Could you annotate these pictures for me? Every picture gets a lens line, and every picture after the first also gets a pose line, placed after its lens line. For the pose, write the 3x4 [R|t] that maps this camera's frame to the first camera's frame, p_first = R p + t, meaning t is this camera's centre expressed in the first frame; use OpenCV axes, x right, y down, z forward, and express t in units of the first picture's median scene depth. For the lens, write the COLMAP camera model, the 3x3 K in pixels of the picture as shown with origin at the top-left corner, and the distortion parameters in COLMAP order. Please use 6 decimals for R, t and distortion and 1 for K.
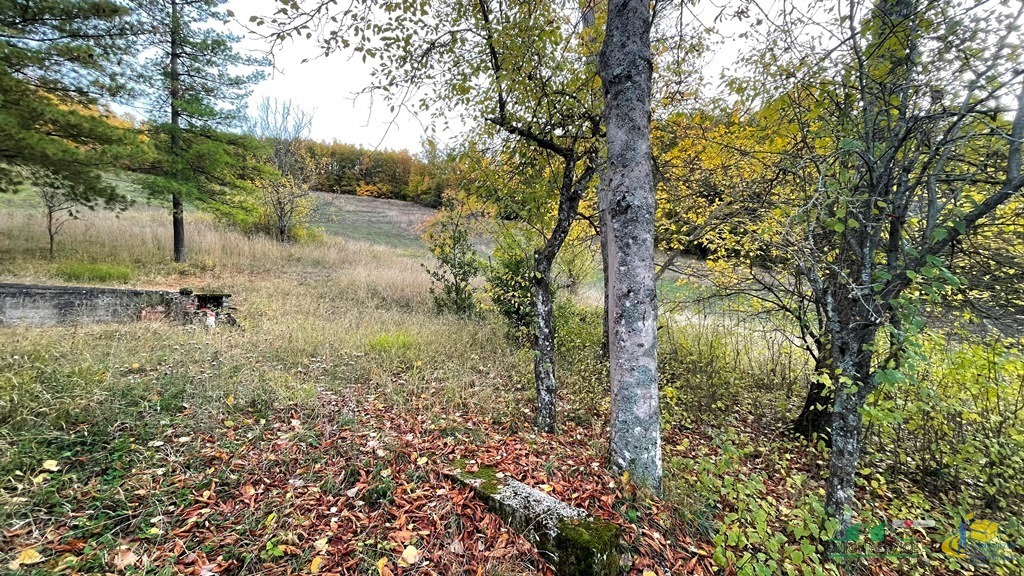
lens RADIAL K [[406.9, 0, 511.8], [0, 406.9, 285.1], [0, 0, 1]] dist [-0.006161, 0.001416]
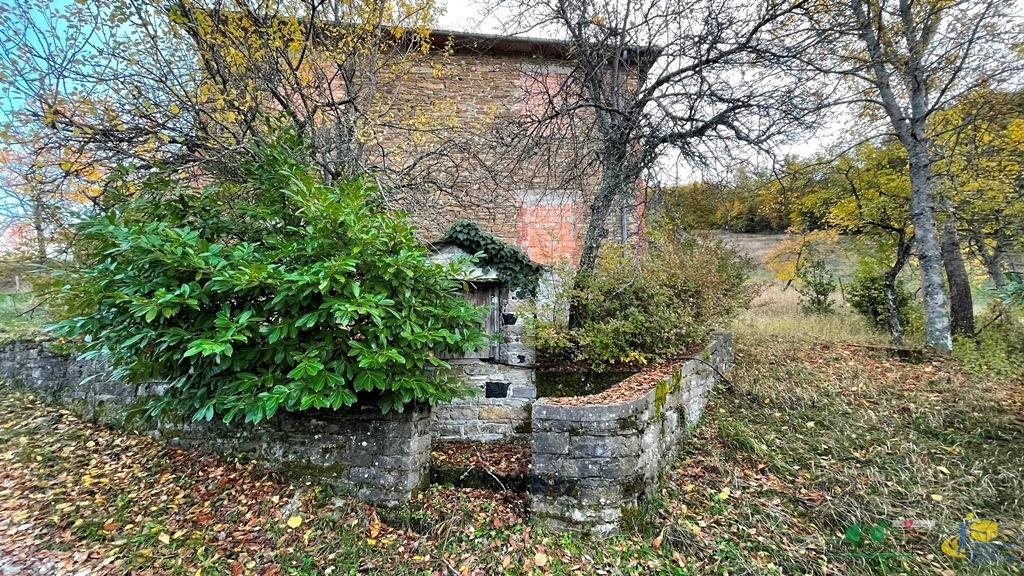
lens RADIAL K [[406.9, 0, 506.6], [0, 406.9, 285.2], [0, 0, 1]] dist [-0.006161, 0.001416]
pose [[0.756012, -0.053183, -0.652394, -0.070982], [0.002608, 0.996931, -0.078247, 0.158666], [0.654553, 0.057454, 0.753830, -2.121467]]
